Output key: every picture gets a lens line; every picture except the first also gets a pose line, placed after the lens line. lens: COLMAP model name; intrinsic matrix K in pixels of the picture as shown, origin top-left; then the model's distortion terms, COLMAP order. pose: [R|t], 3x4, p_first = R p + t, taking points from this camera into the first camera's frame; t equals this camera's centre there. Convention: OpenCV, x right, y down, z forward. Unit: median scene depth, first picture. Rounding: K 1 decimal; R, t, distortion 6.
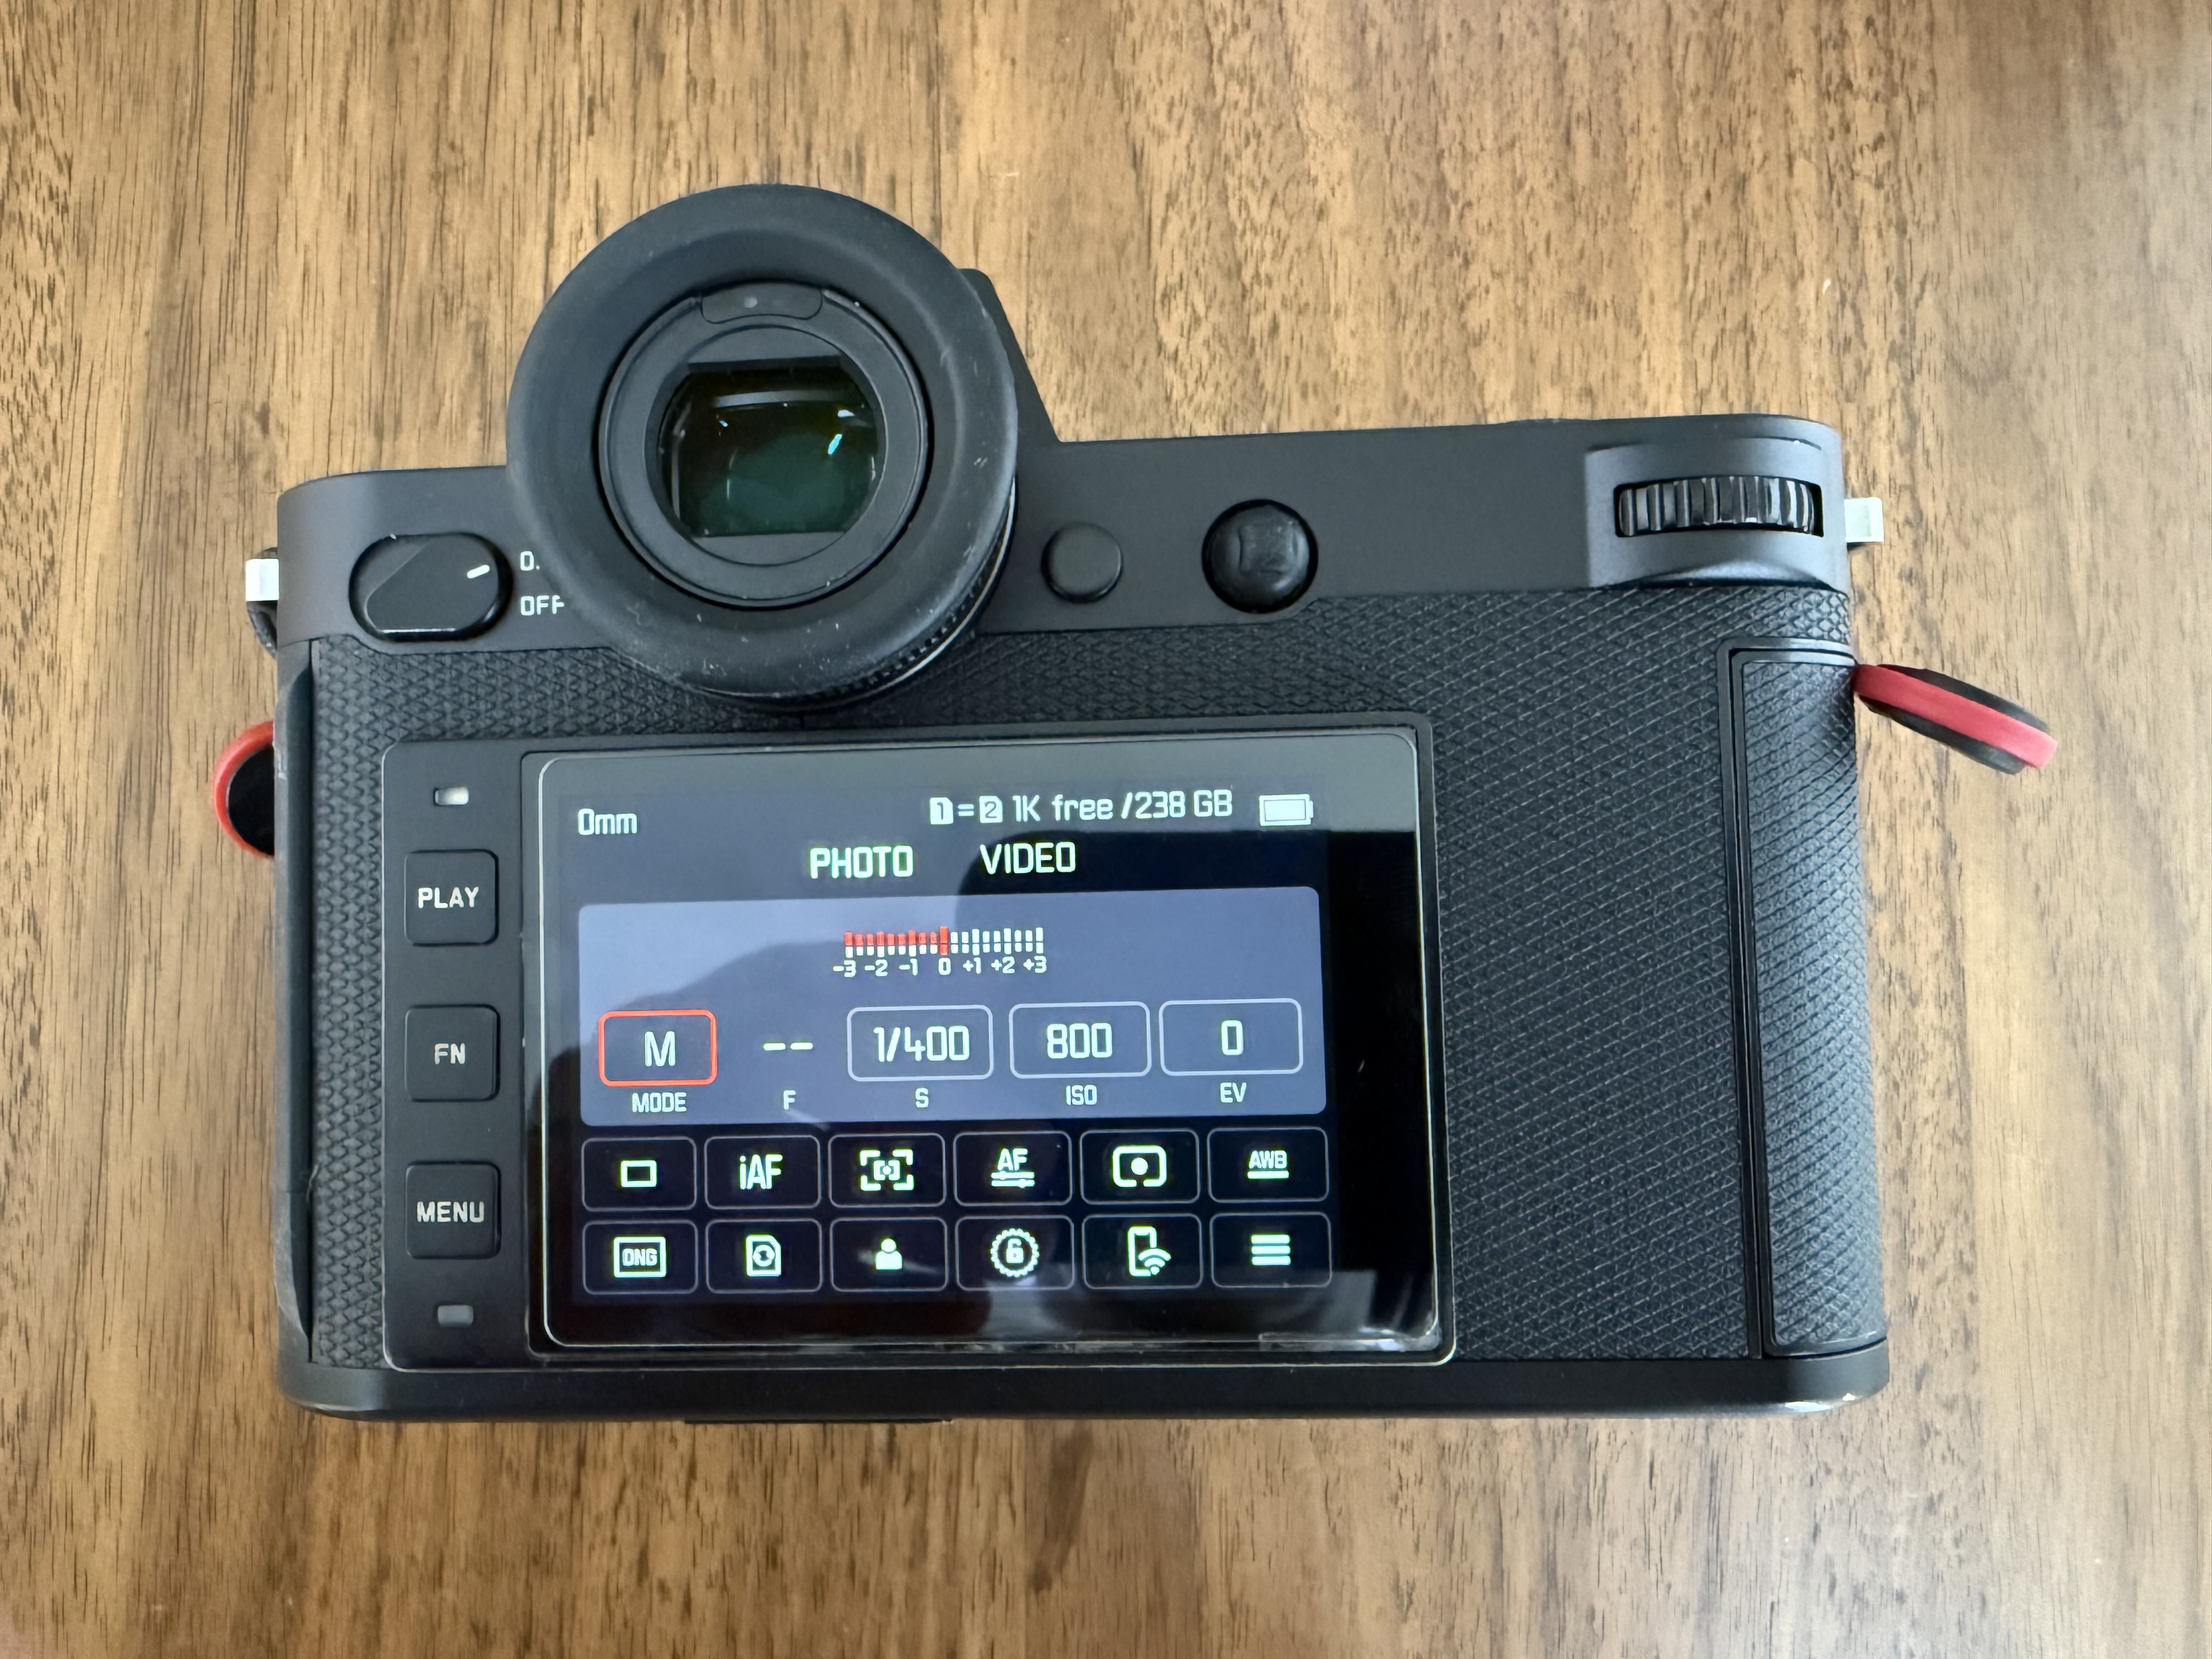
lens RADIAL K [[1608.5, 0, 945.0], [0, 1608.5, 840.1], [0, 0, 1]] dist [0.003162, -0.000895]
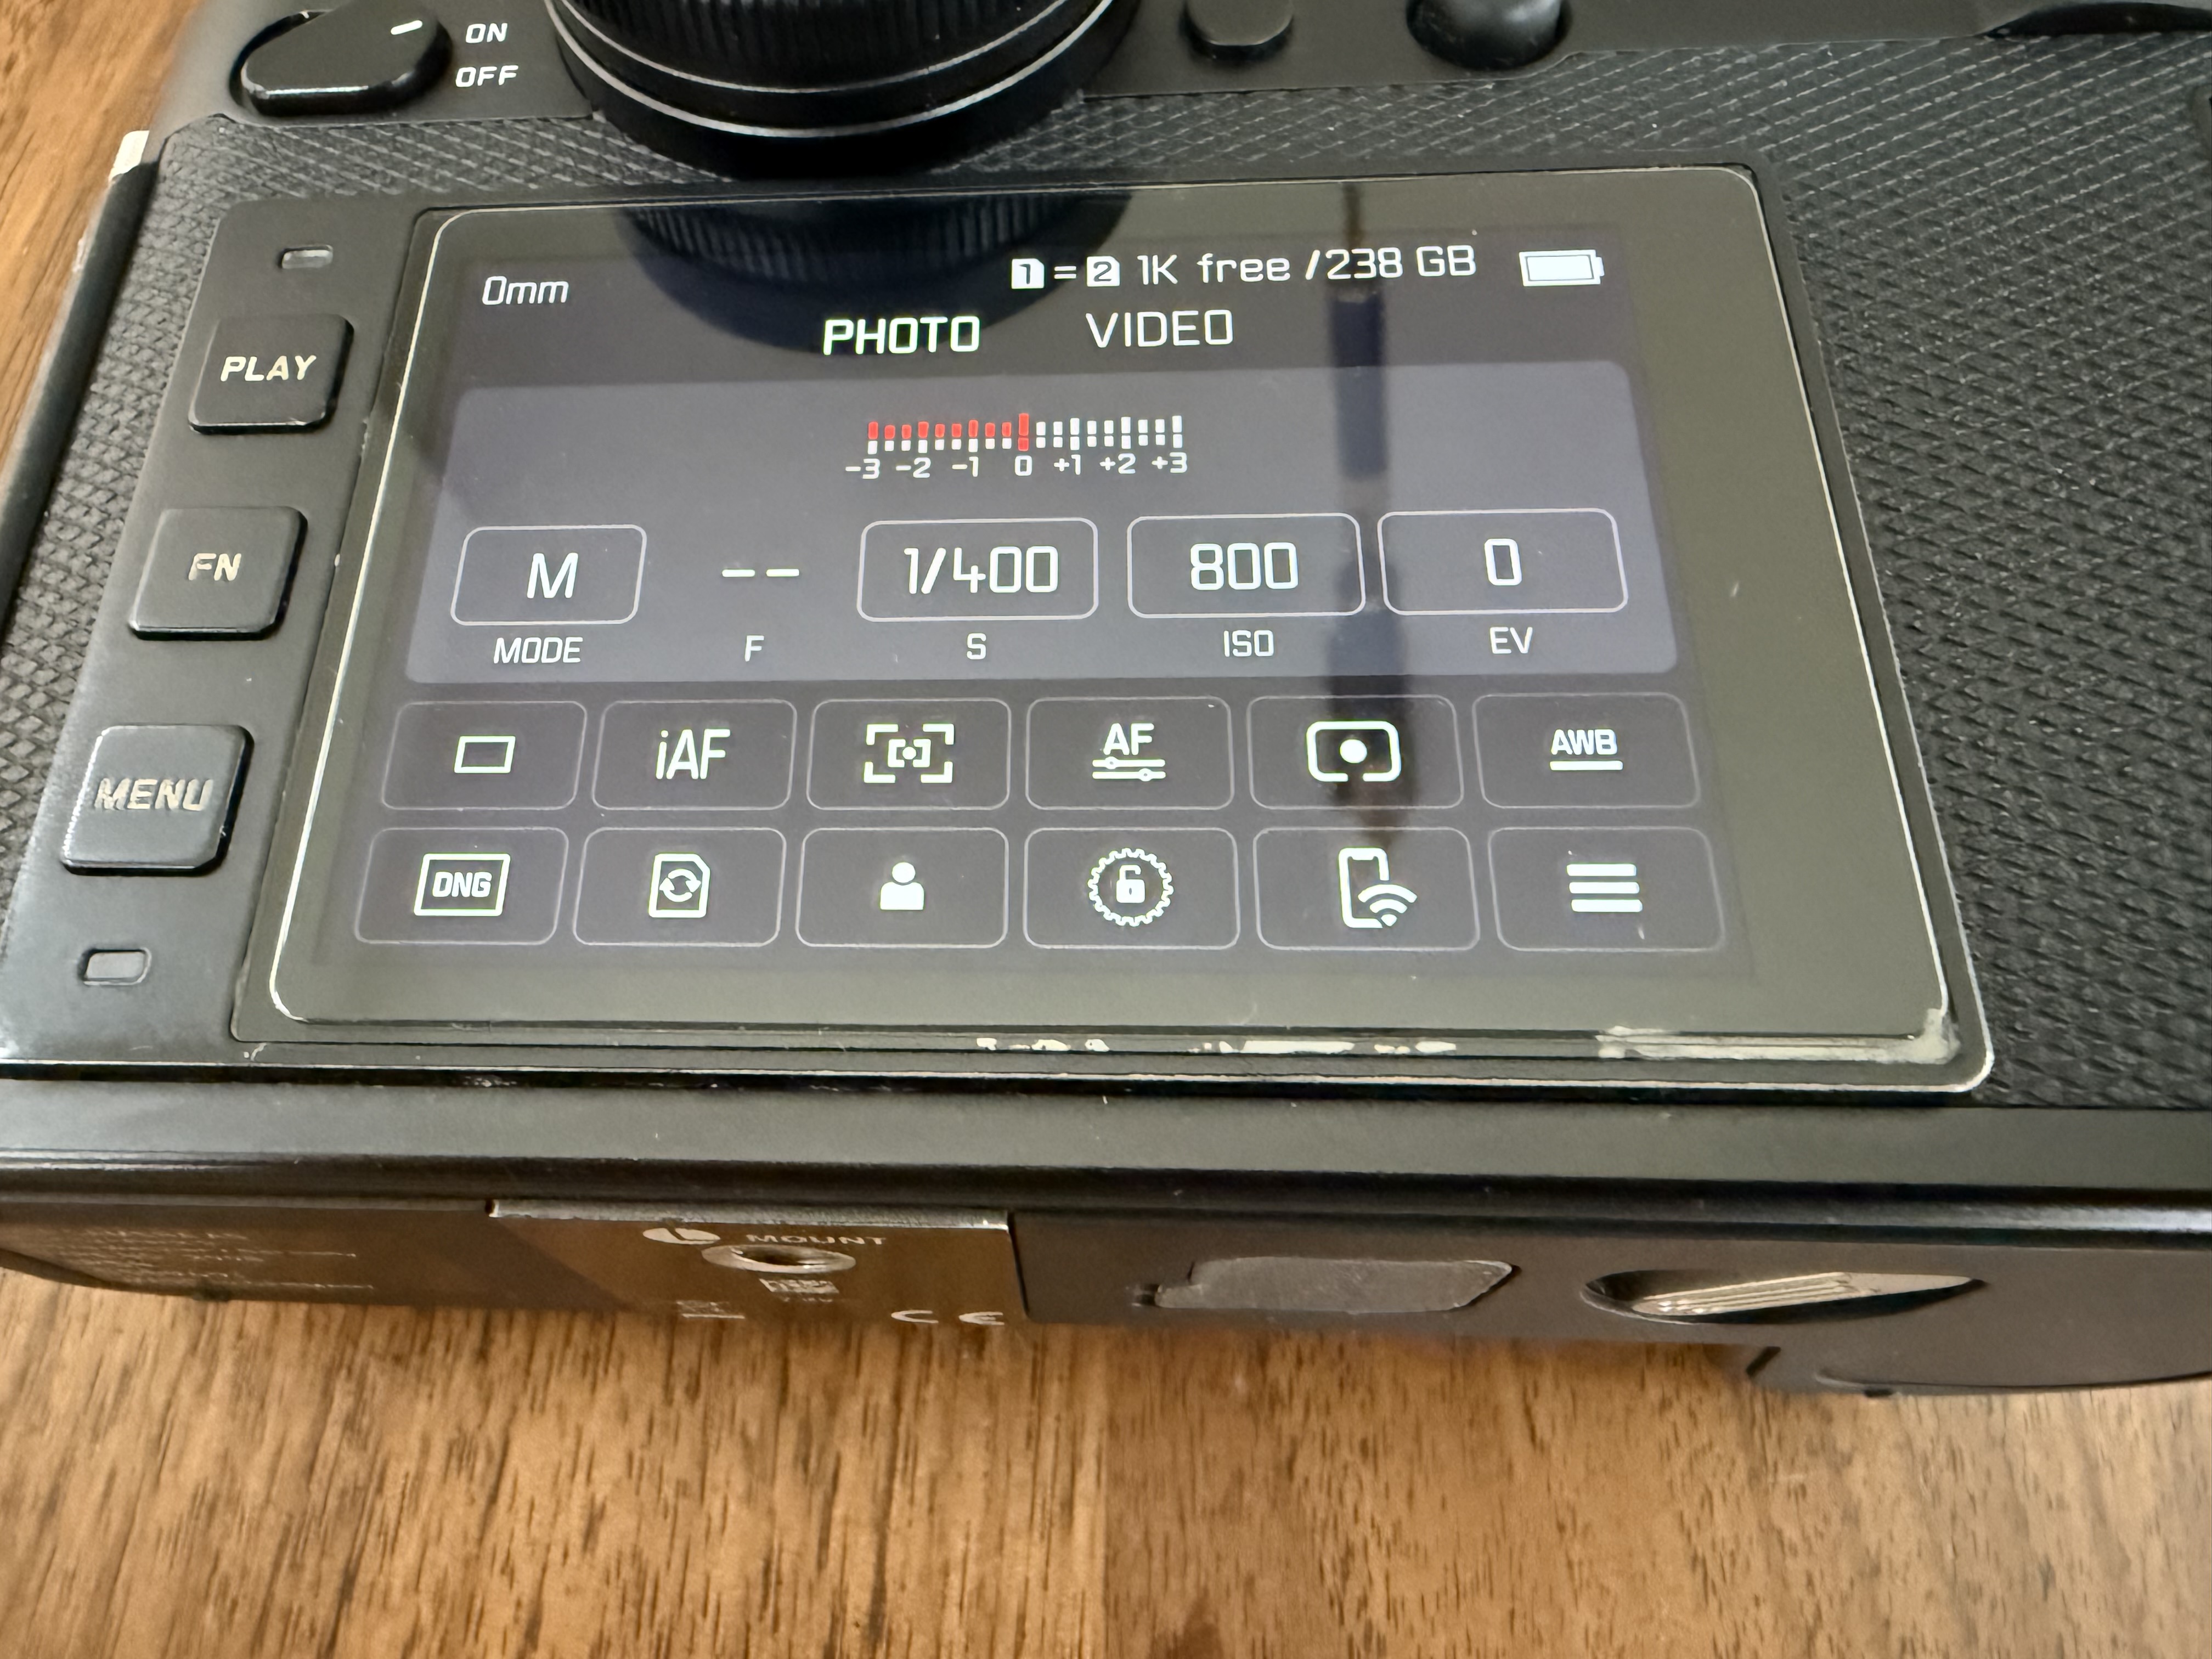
lens RADIAL K [[1608.5, 0, 945.0], [0, 1608.5, 840.1], [0, 0, 1]] dist [0.003162, -0.000895]
pose [[0.998121, 0.048035, -0.038043, 0.000054], [-0.058732, 0.926983, -0.370476, 0.446095], [0.017470, 0.372014, 0.928063, 0.476264]]
